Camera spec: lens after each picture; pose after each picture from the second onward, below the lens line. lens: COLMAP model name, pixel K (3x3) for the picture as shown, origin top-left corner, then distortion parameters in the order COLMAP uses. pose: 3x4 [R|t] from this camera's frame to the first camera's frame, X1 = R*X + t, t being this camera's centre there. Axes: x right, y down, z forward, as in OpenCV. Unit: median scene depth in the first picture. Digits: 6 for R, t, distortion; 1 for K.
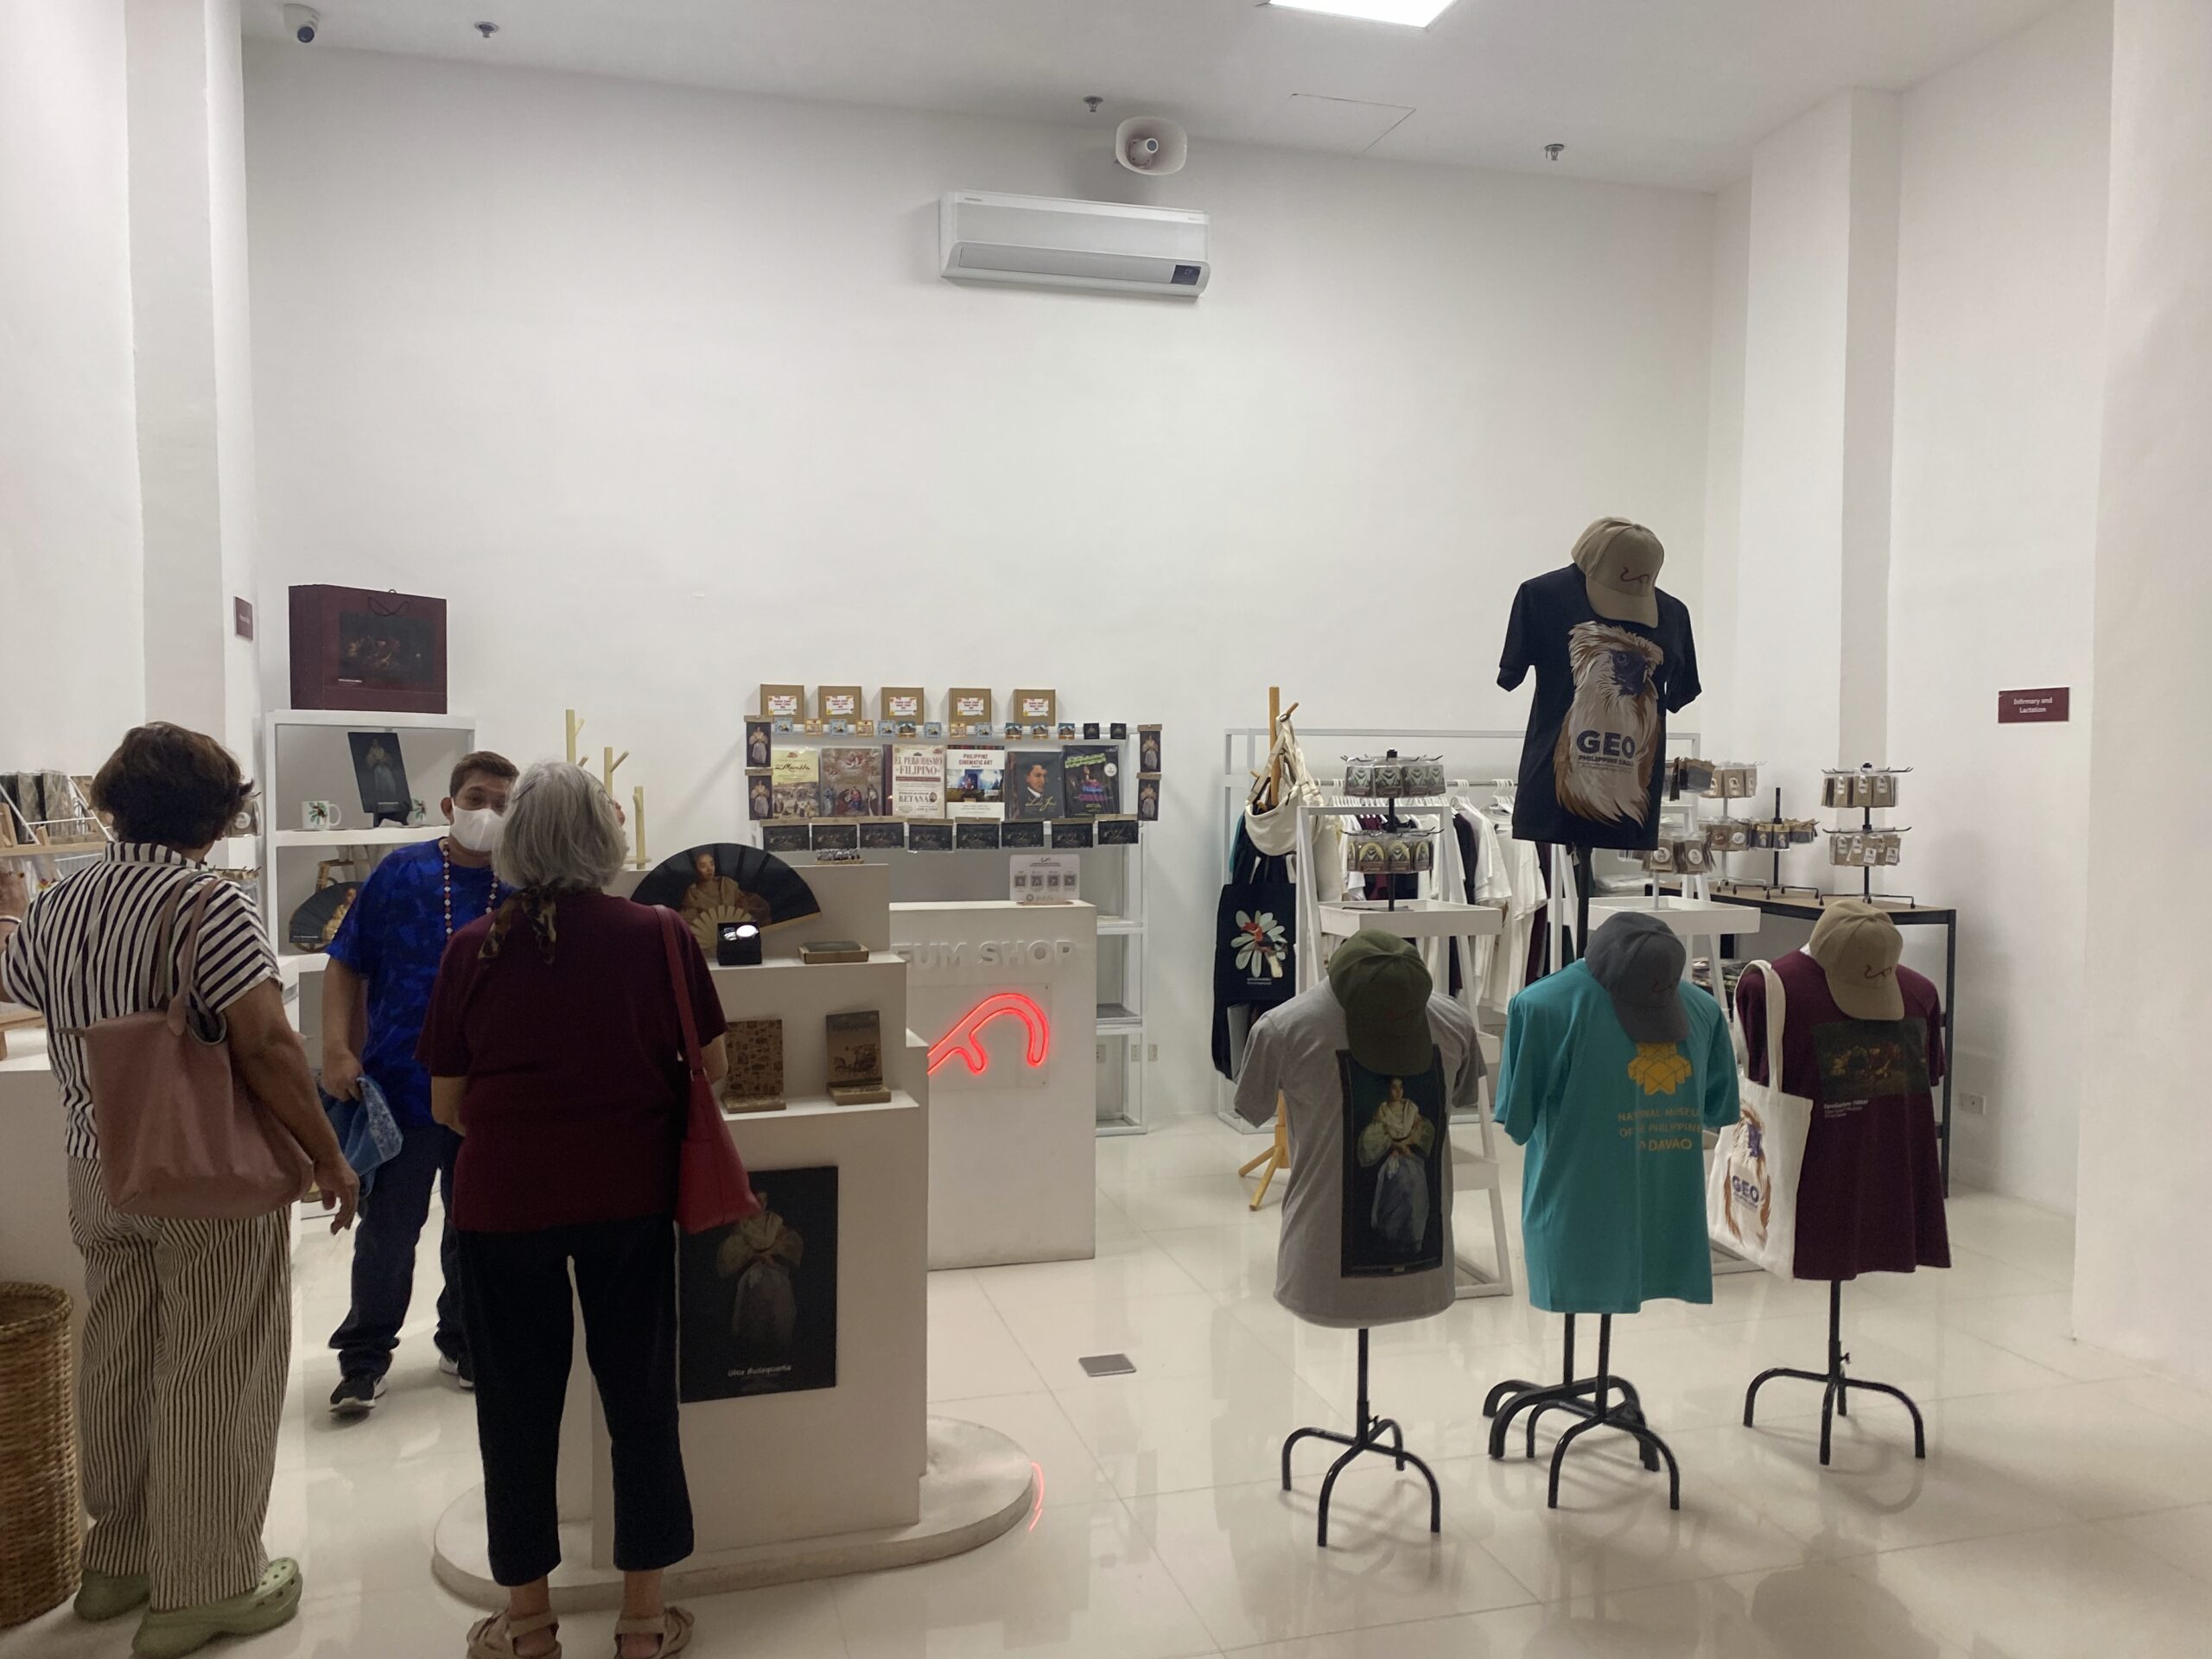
lens RADIAL K [[1691.2, 0, 1106.8], [0, 1691.2, 831.6], [0, 0, 1]] dist [0.015059, 0.001692]
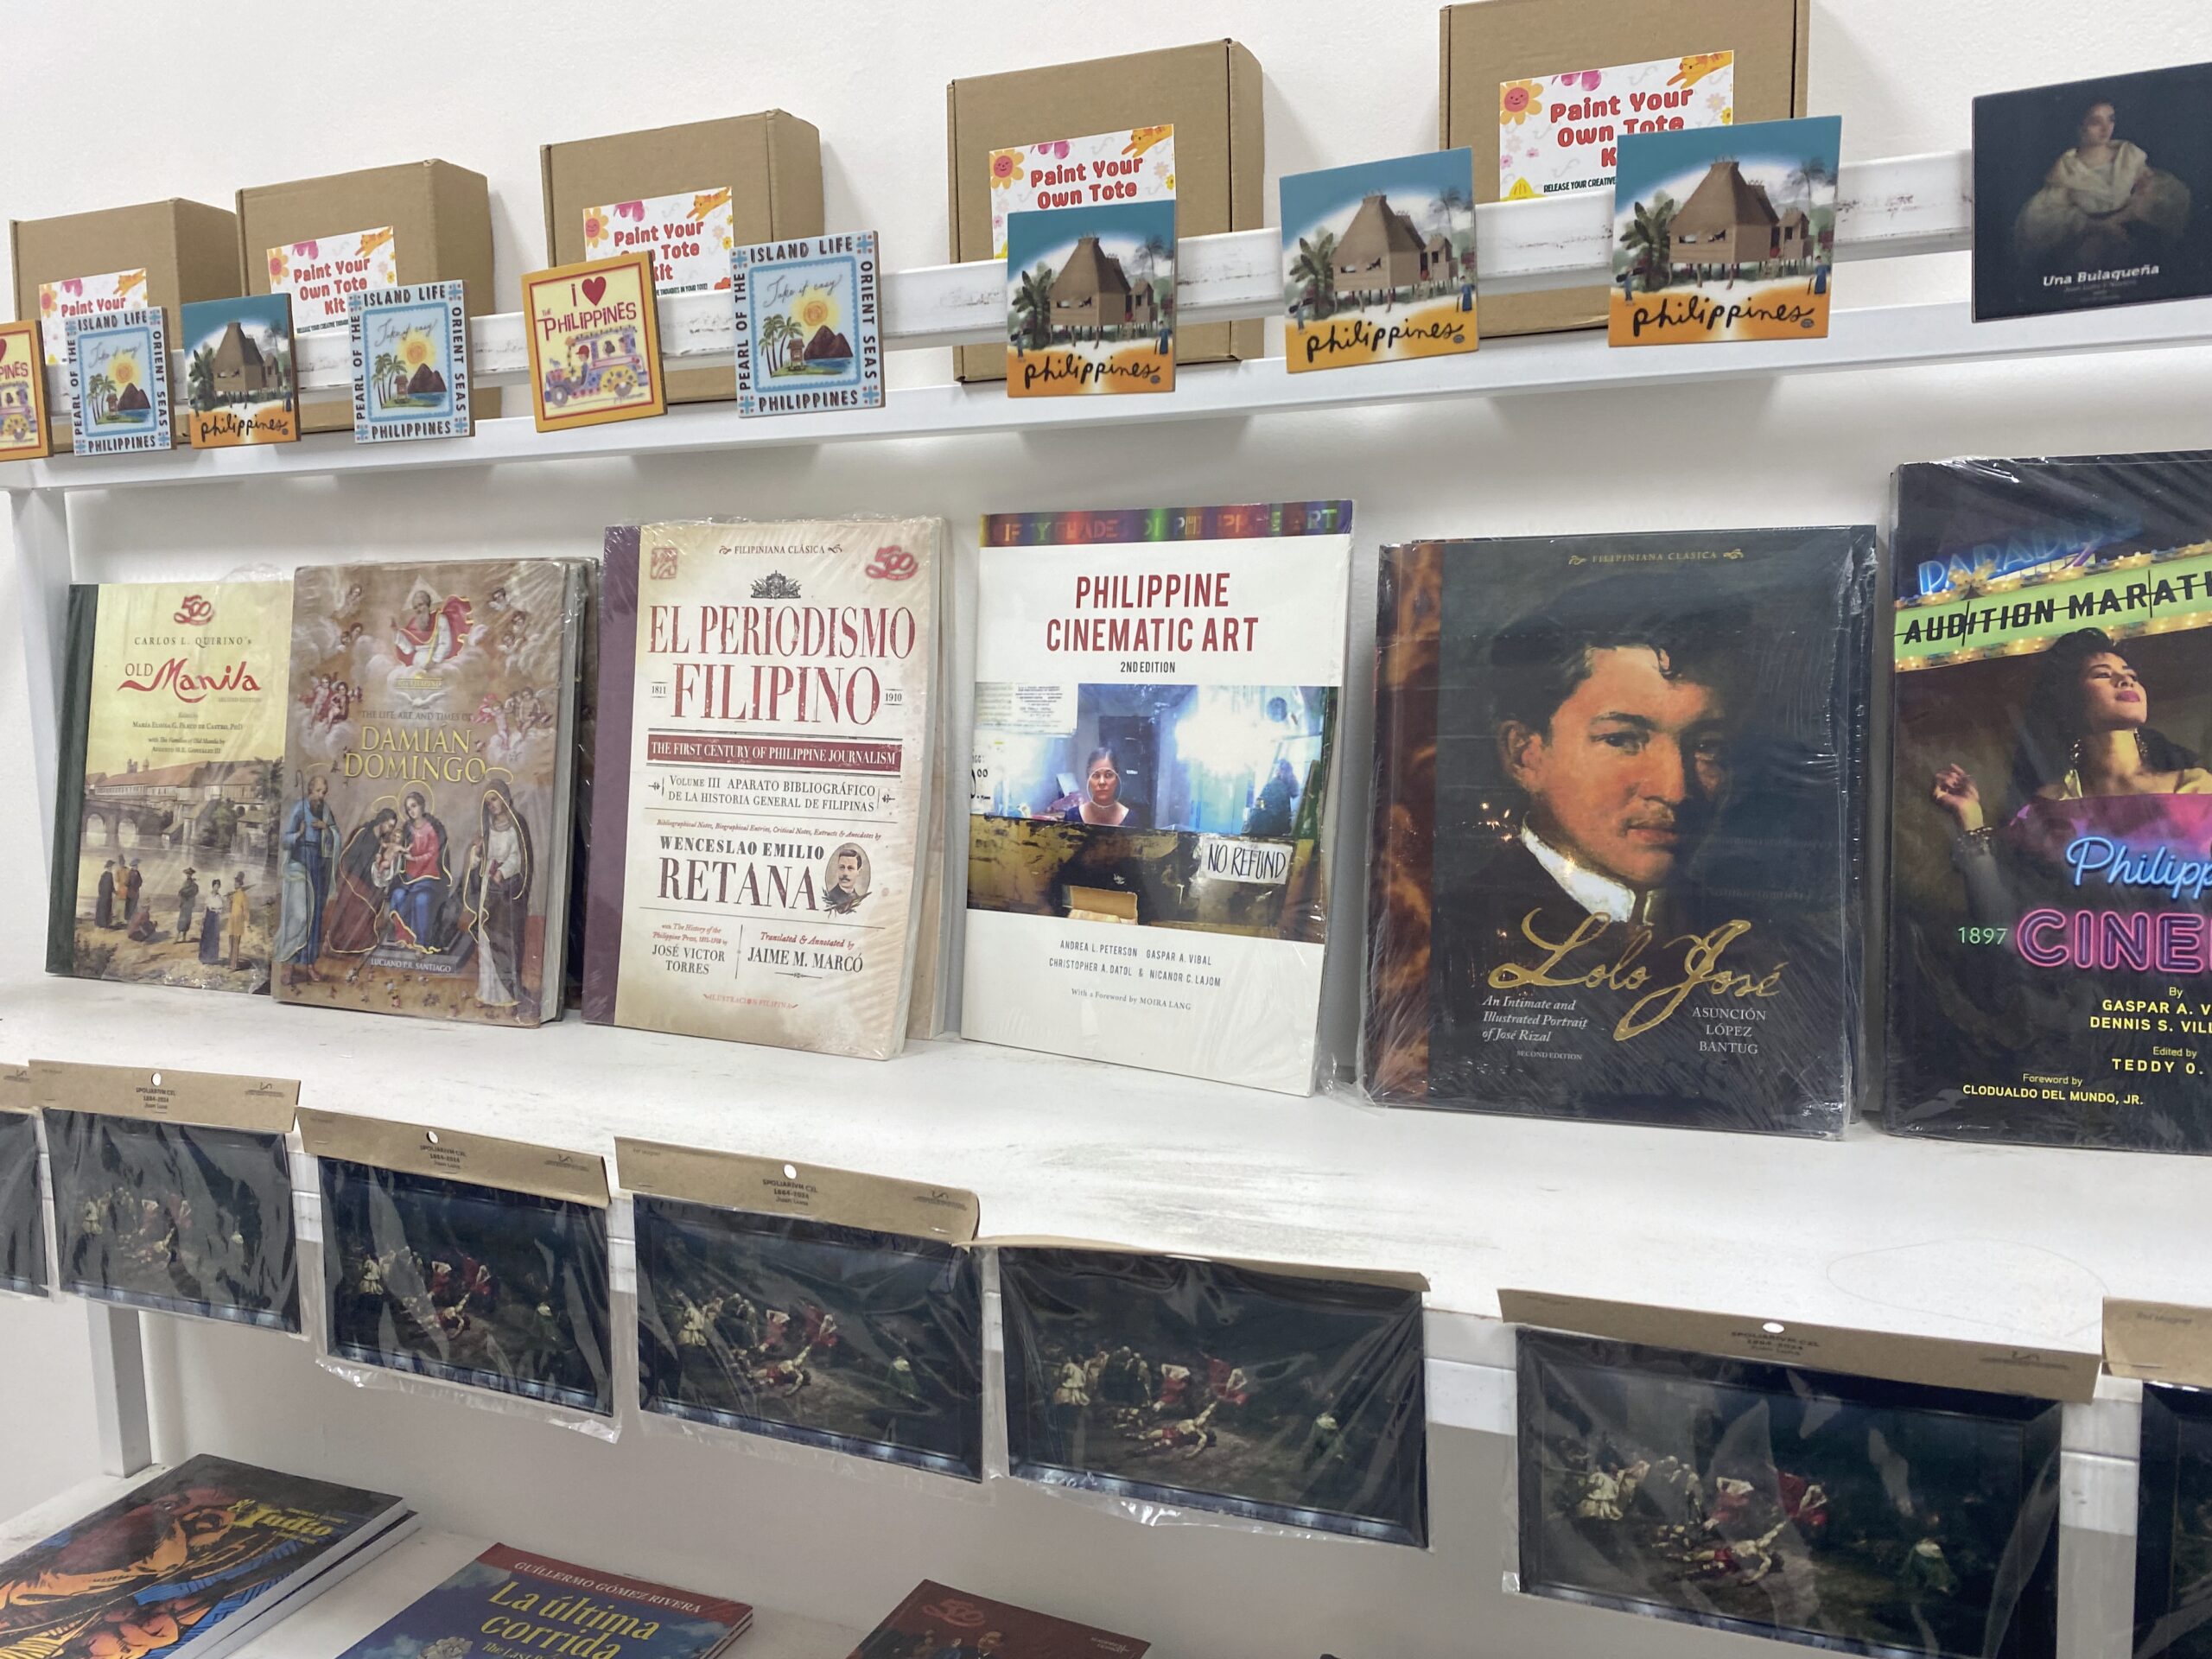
lens RADIAL K [[1691.2, 0, 1105.8], [0, 1691.2, 828.1], [0, 0, 1]] dist [0.015059, 0.001692]
pose [[0.788353, 0.056114, -0.612659, 0.004029], [-0.005802, 0.996466, 0.083801, -0.037006], [0.615196, -0.062510, 0.785892, 0.897565]]
